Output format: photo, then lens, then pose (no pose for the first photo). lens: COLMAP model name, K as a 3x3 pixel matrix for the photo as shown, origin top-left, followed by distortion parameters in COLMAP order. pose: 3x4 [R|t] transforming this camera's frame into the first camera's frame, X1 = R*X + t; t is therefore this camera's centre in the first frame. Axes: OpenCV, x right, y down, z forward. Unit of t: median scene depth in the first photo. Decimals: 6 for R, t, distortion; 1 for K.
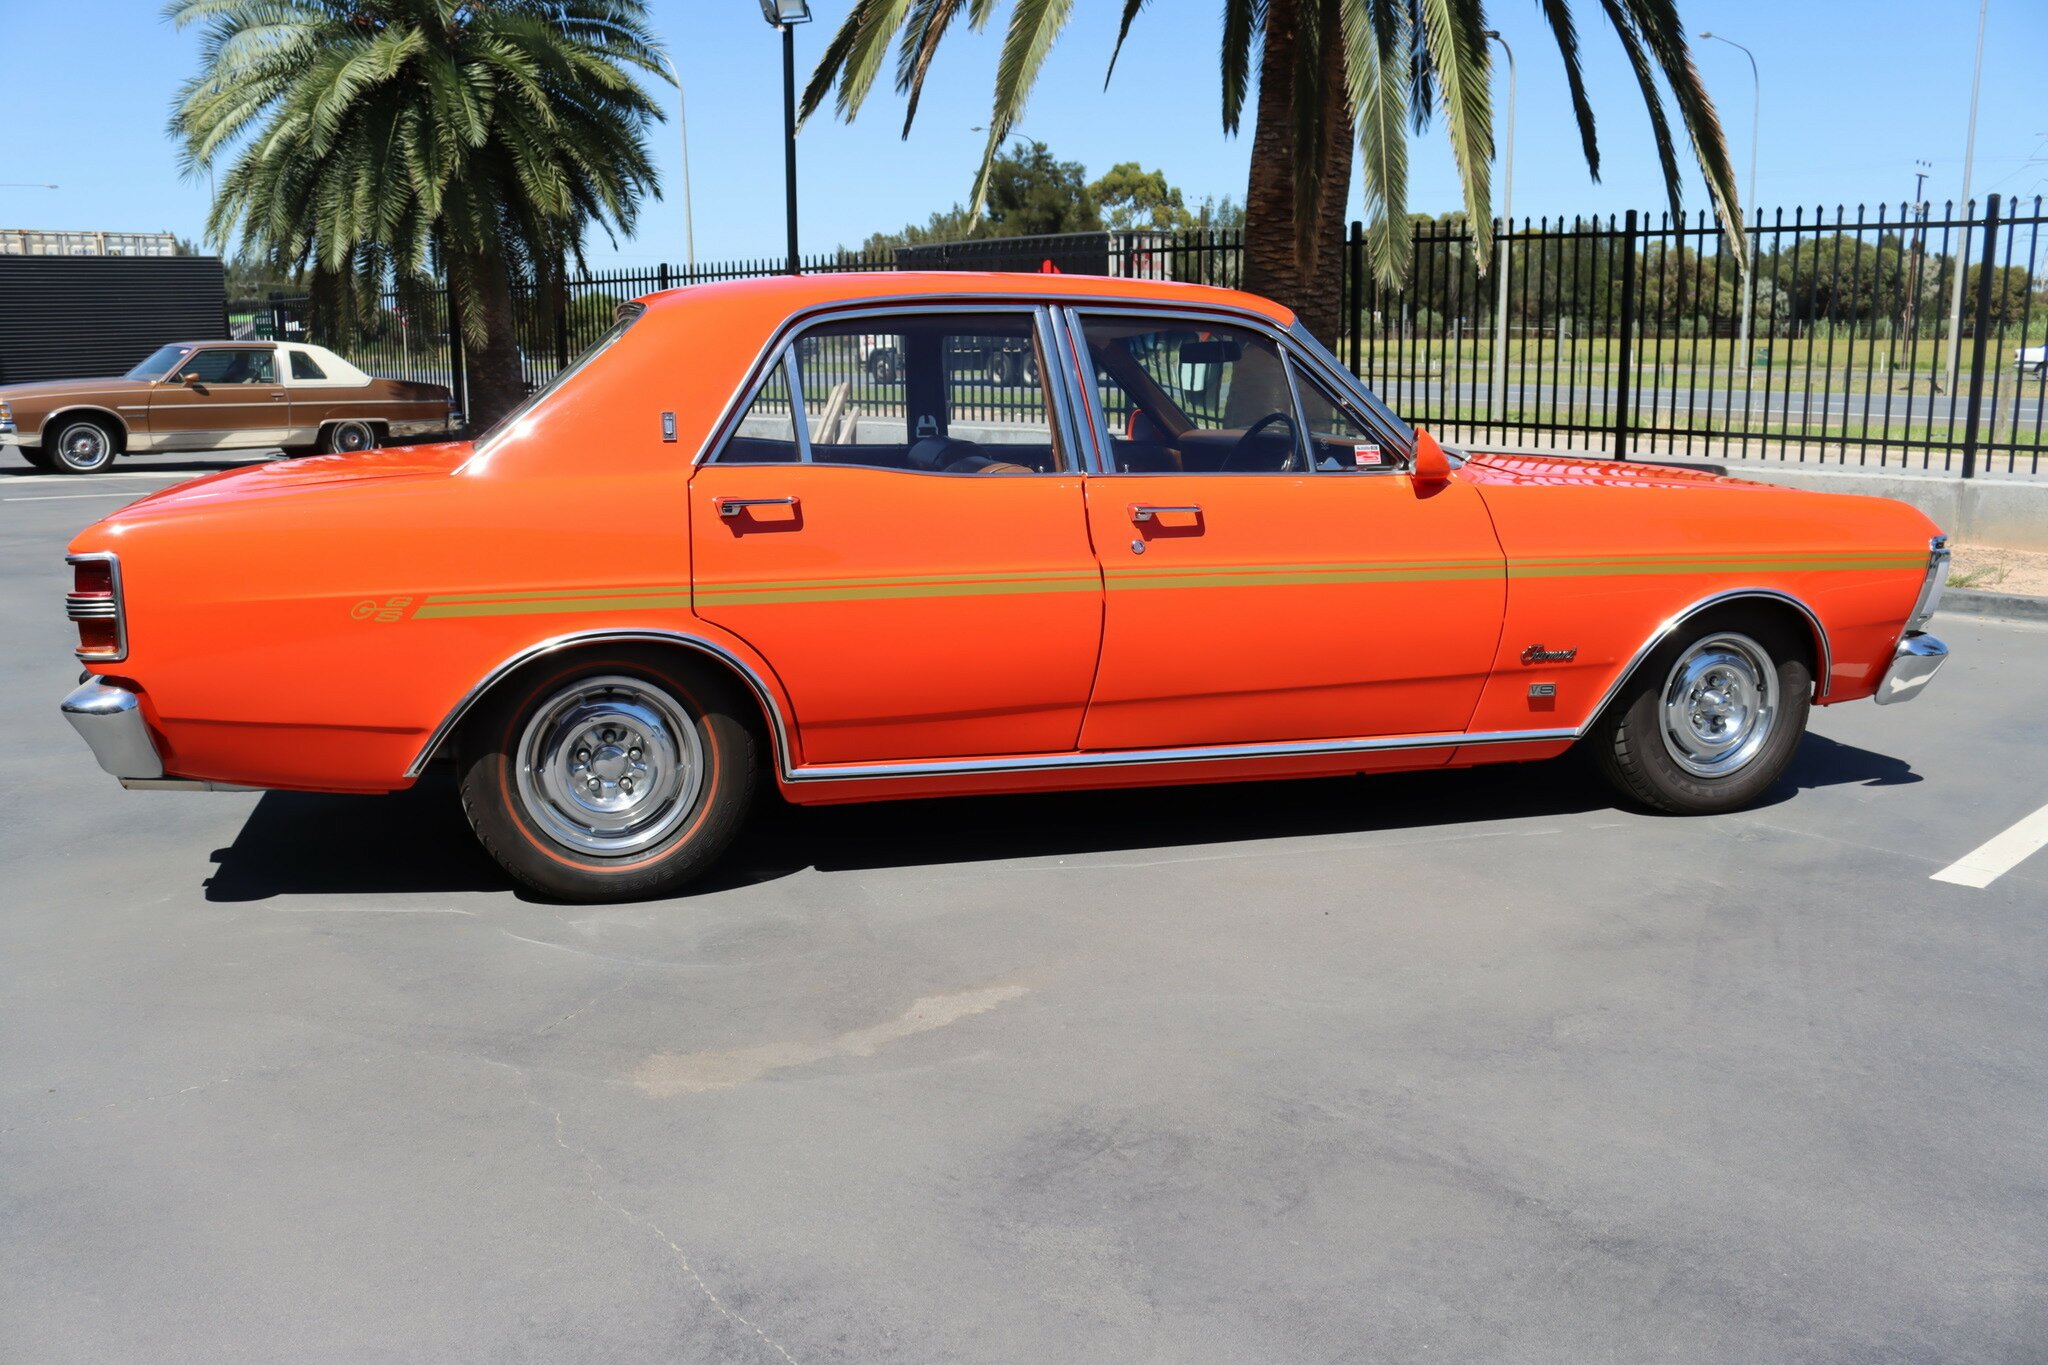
lens RADIAL K [[1689.8, 0, 1024.0], [0, 1689.8, 682.5], [0, 0, 1]] dist [-0.159230, 0.139685]
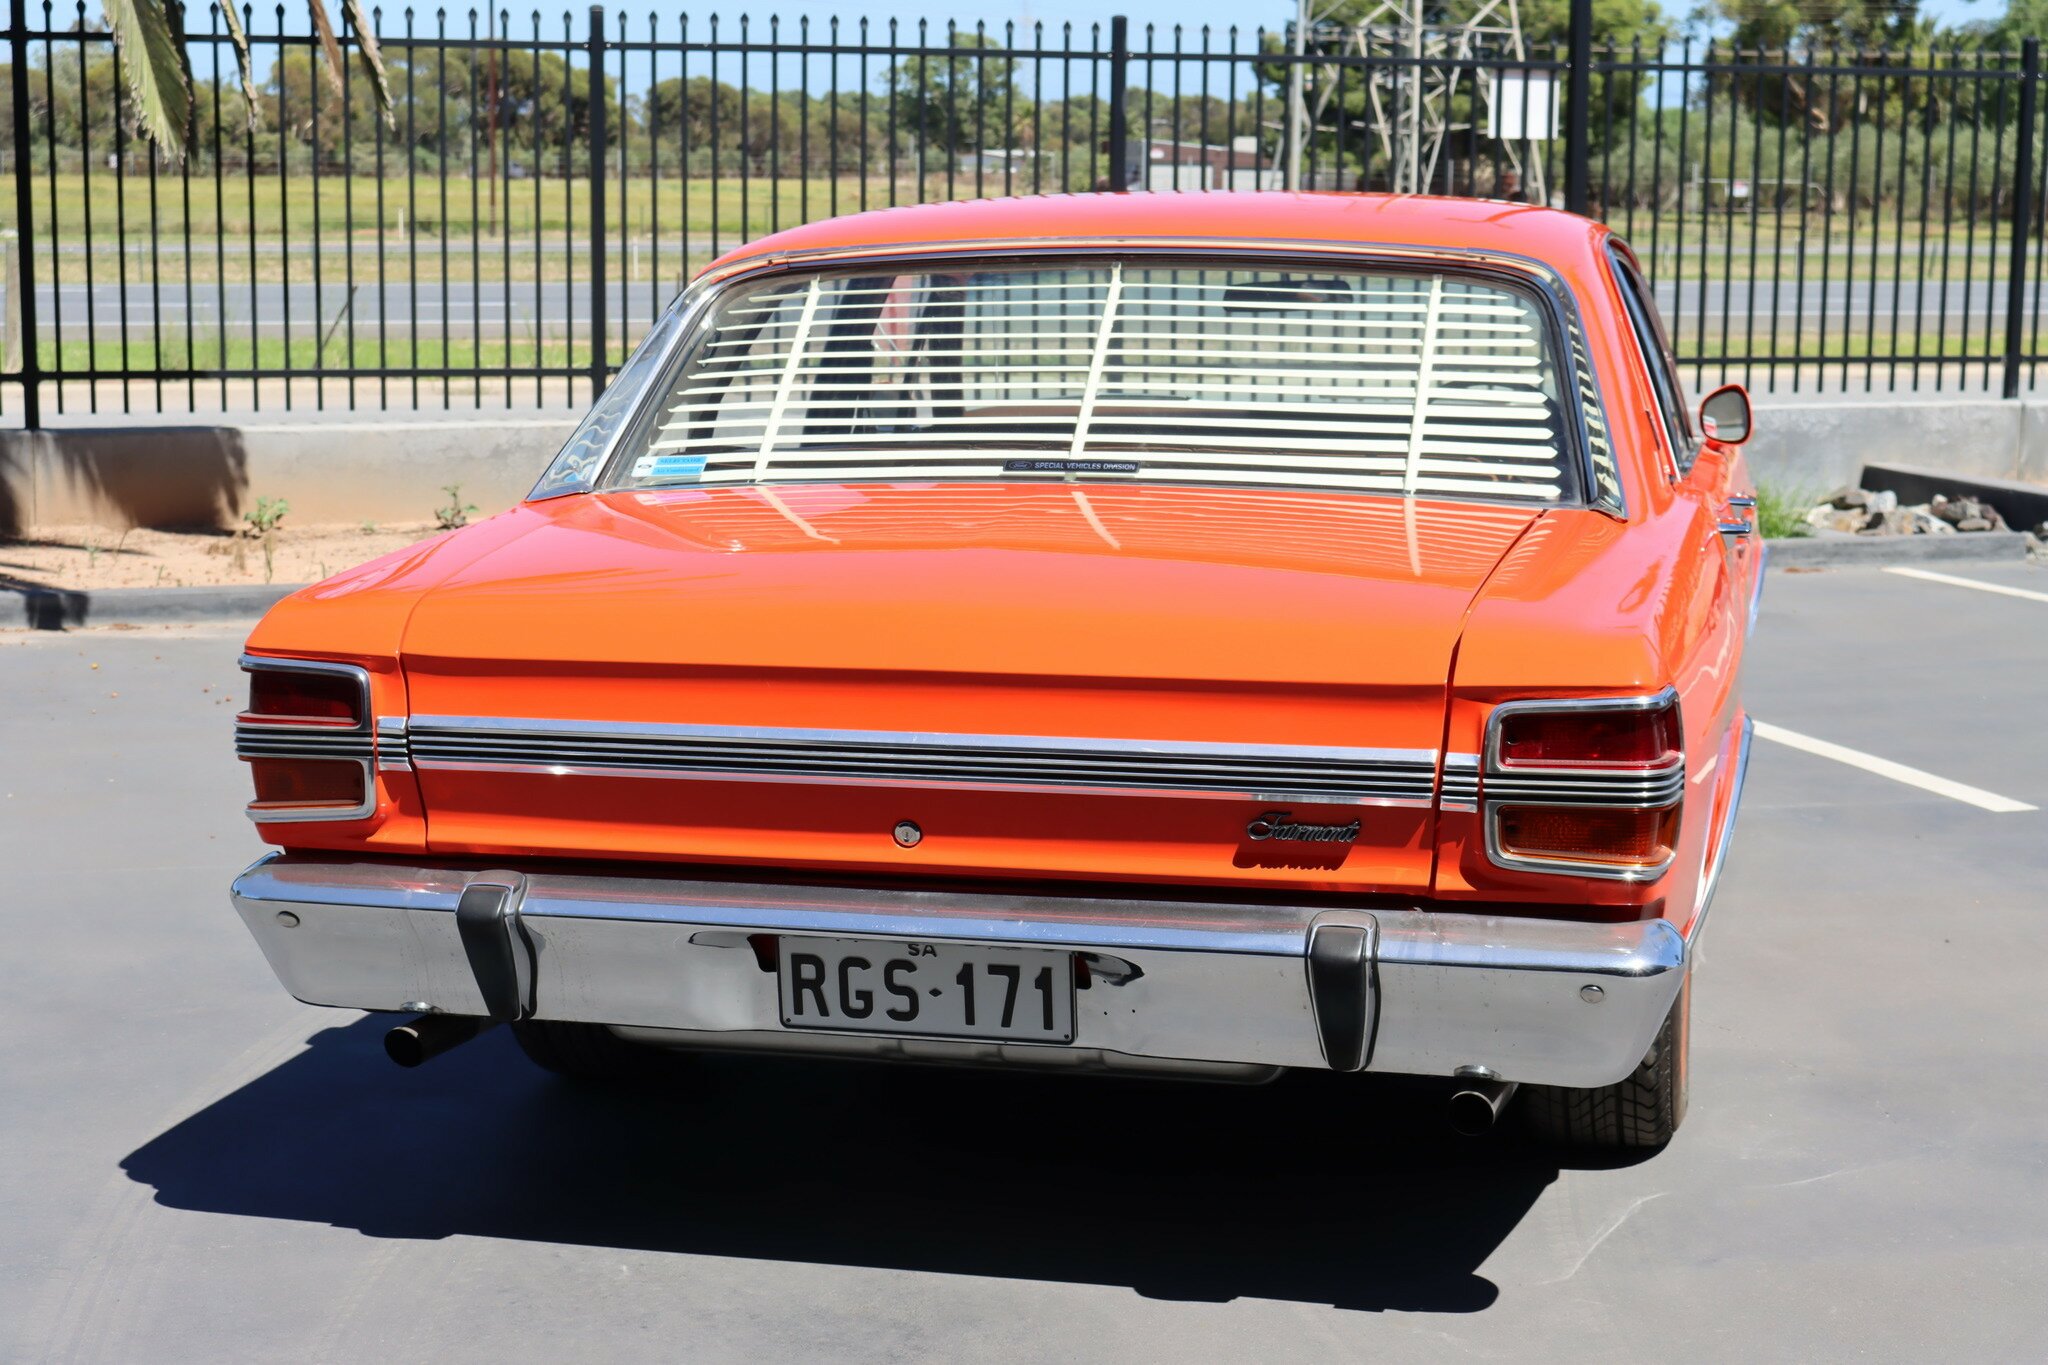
lens RADIAL K [[3164.1, 0, 1024.0], [0, 3164.1, 682.5], [0, 0, 1]] dist [-0.038701, 0.085926]
pose [[0.502051, -0.124896, 0.855772, -0.451000], [0.164459, 0.985249, 0.047311, -0.047038], [-0.849057, 0.116987, 0.515185, 0.169499]]
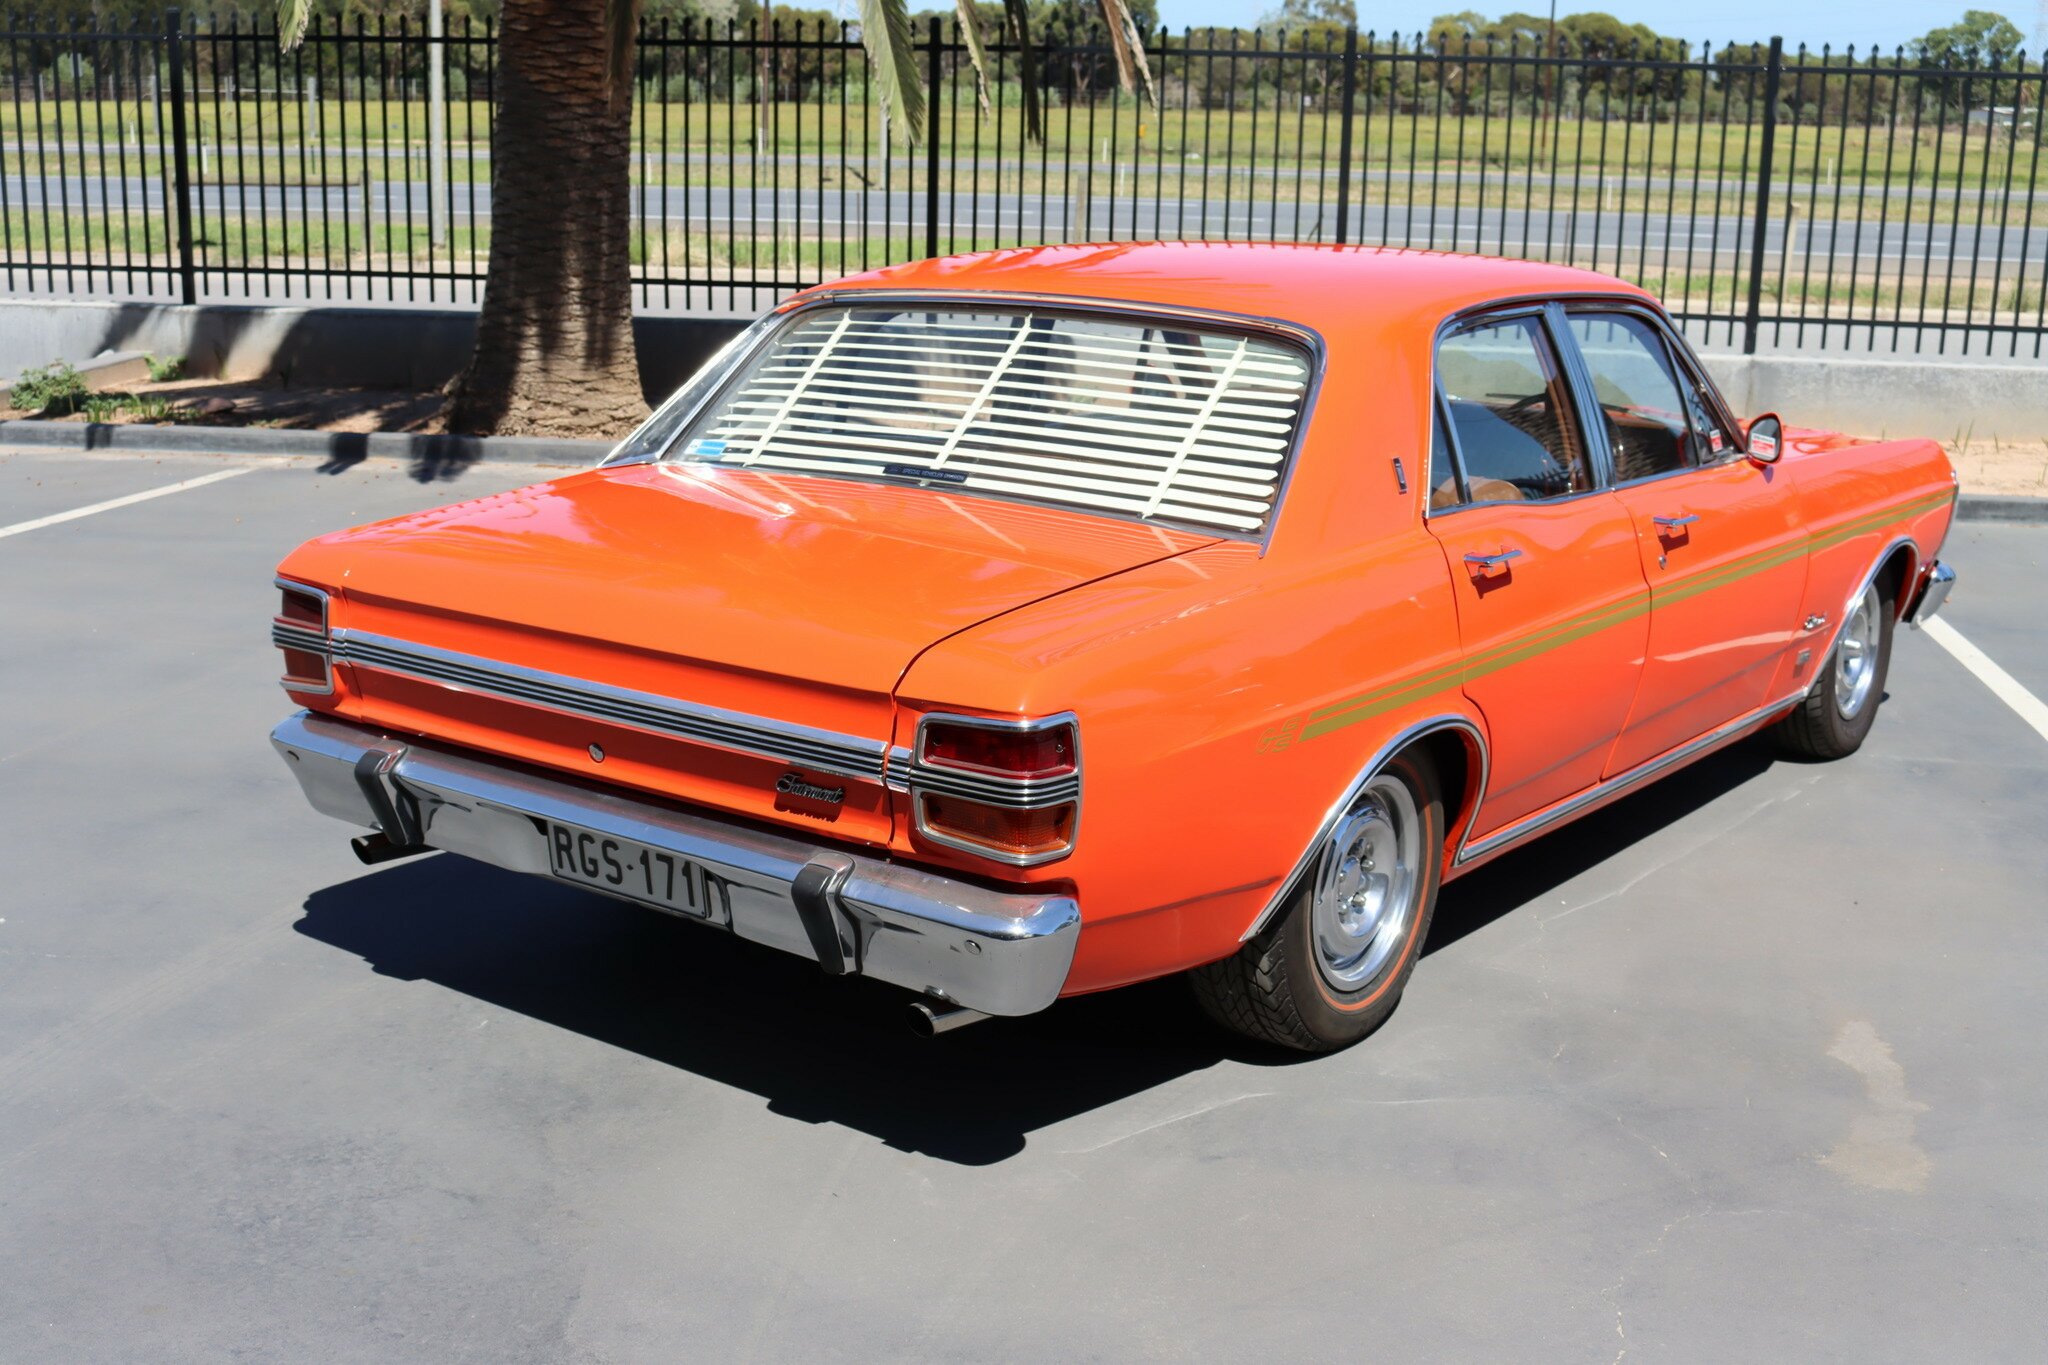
lens RADIAL K [[2351.2, 0, 1024.0], [0, 2351.2, 682.5], [0, 0, 1]] dist [-0.095562, 0.089143]
pose [[0.801062, -0.120237, 0.586381, -0.326532], [0.093922, 0.992732, 0.075251, -0.047416], [-0.591167, -0.005206, 0.806533, 0.047063]]
